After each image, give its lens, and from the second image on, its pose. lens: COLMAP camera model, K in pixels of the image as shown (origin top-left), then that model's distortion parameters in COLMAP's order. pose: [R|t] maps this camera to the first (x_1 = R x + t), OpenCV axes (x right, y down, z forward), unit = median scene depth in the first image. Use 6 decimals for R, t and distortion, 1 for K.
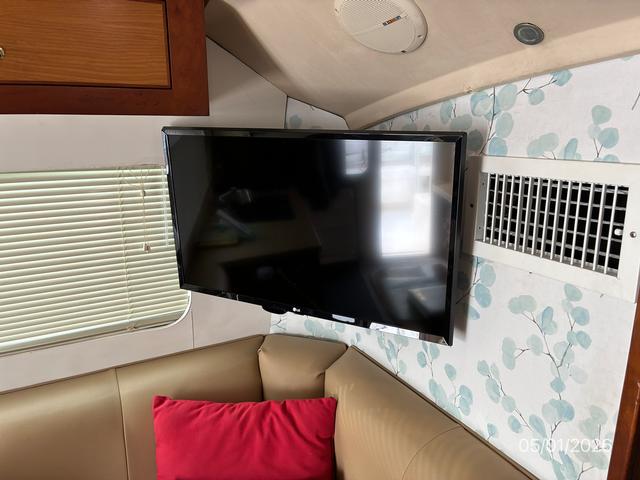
lens RADIAL K [[482.3, 0, 320.4], [0, 482.3, 239.3], [0, 0, 1]] dist [0.007571, -0.001853]
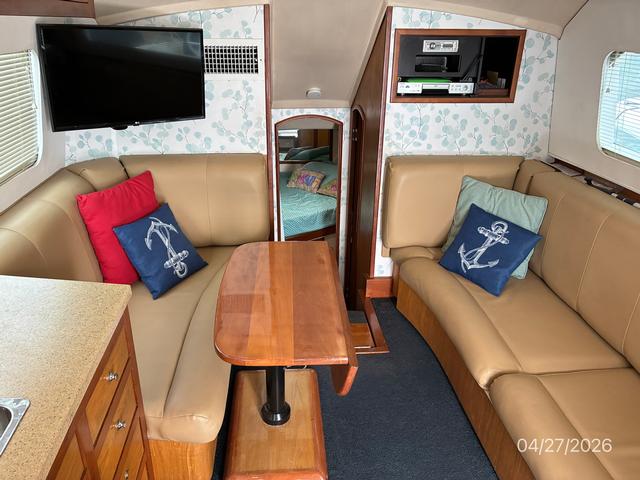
lens RADIAL K [[482.3, 0, 319.3], [0, 482.3, 240.6], [0, 0, 1]] dist [0.007571, -0.001853]
pose [[0.372491, -0.371473, 0.850446, -2.180850], [0.190998, 0.927462, 0.321457, 0.131140], [-0.908169, 0.042694, 0.416421, -0.661654]]
